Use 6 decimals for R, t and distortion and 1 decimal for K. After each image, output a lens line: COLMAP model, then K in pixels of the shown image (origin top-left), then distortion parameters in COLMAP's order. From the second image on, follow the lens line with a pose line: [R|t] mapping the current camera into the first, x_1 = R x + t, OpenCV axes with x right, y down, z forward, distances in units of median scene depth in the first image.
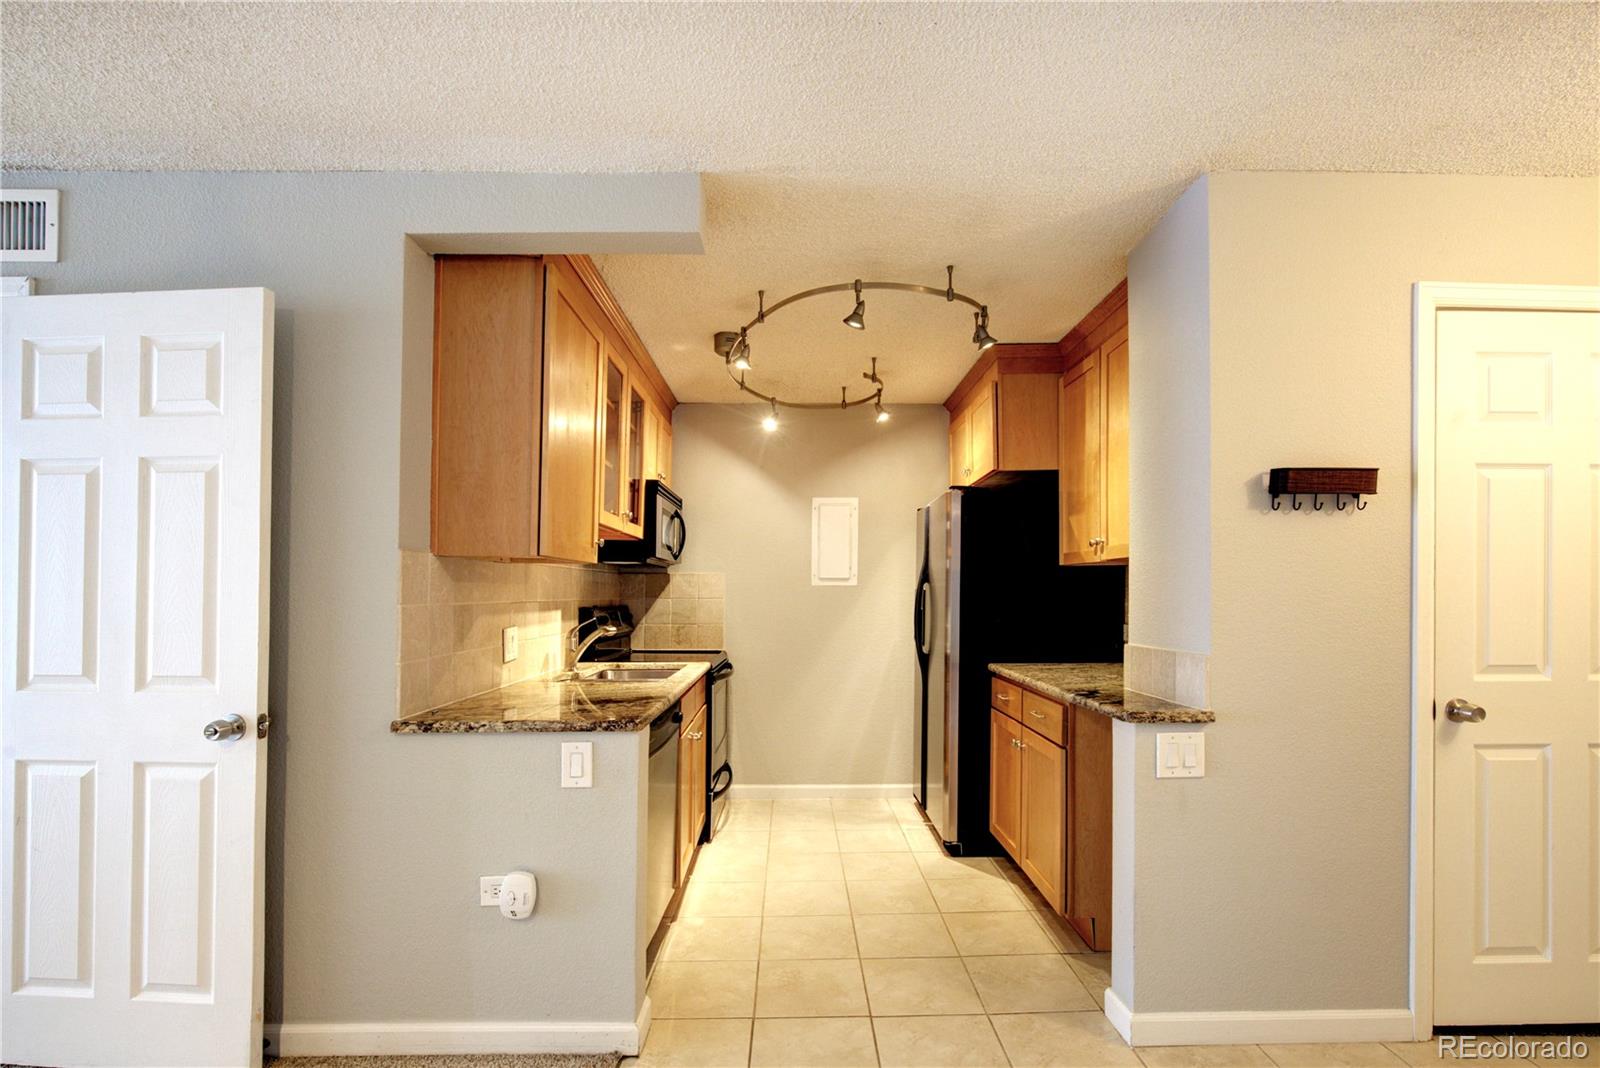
lens RADIAL K [[751.1, 0, 808.1], [0, 751.1, 594.6], [0, 0, 1]] dist [0.013717, 0.002602]
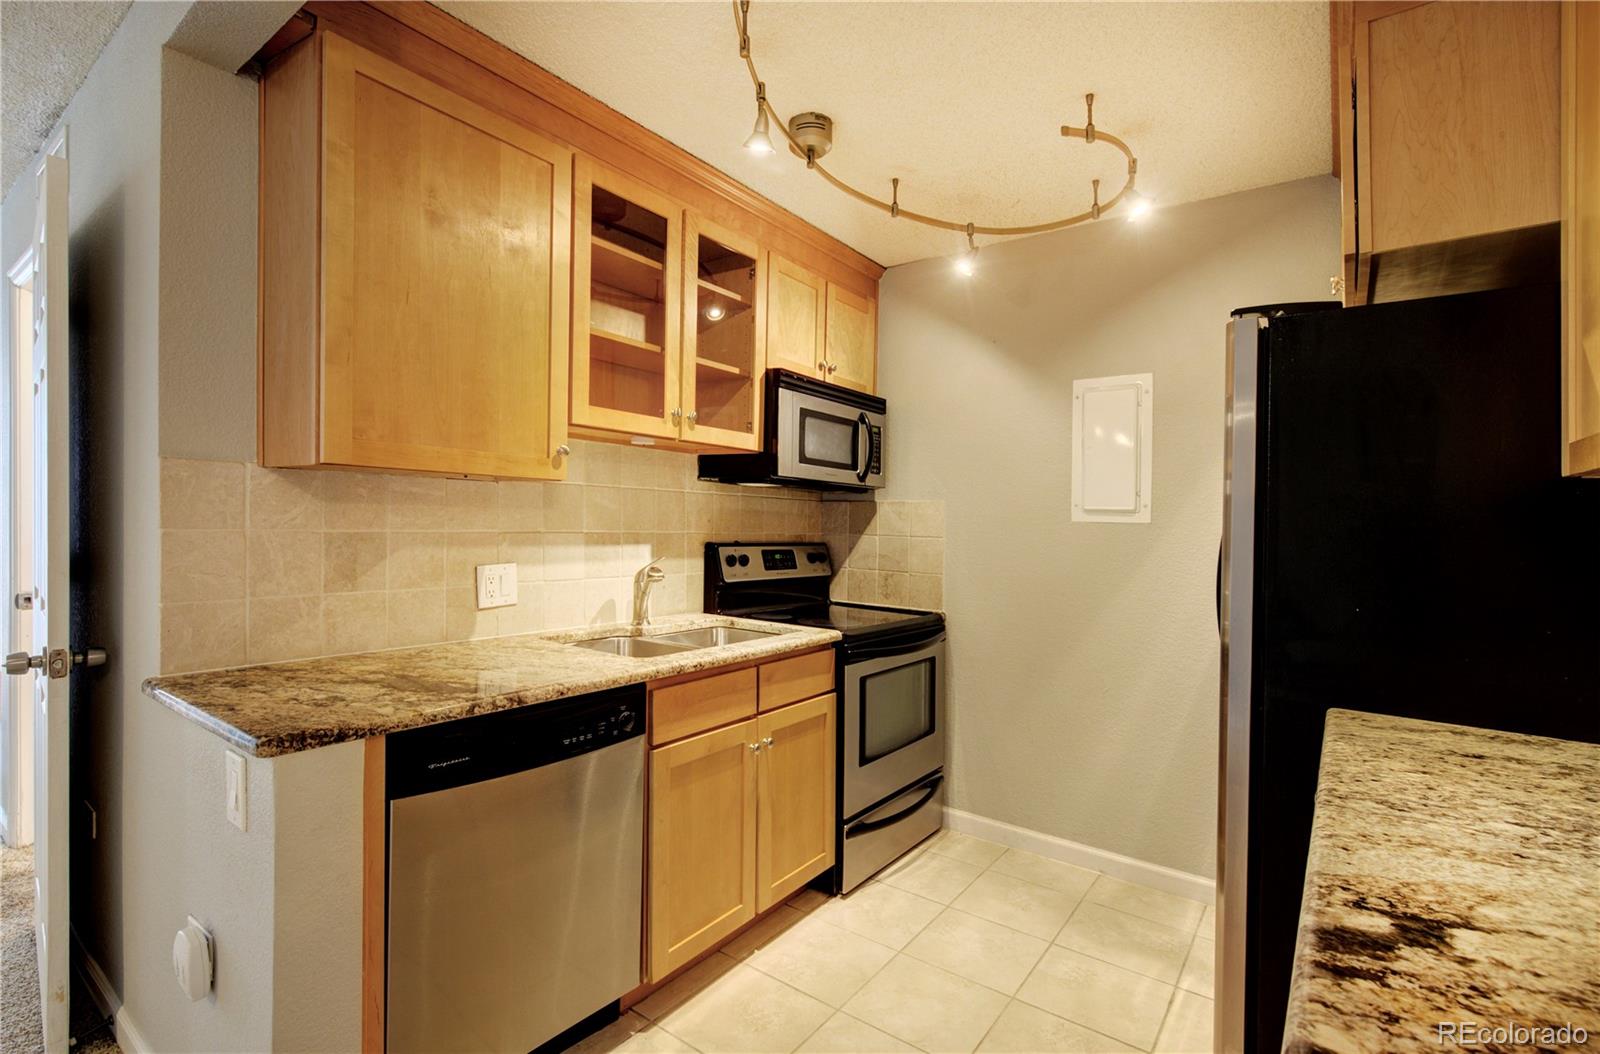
lens RADIAL K [[751.1, 0, 807.7], [0, 751.1, 521.7], [0, 0, 1]] dist [0.013717, 0.002602]
pose [[0.792152, 0.019746, -0.610005, 0.233453], [-0.027542, 0.999615, -0.003409, -0.004345], [0.609702, 0.019502, 0.792390, 0.410468]]
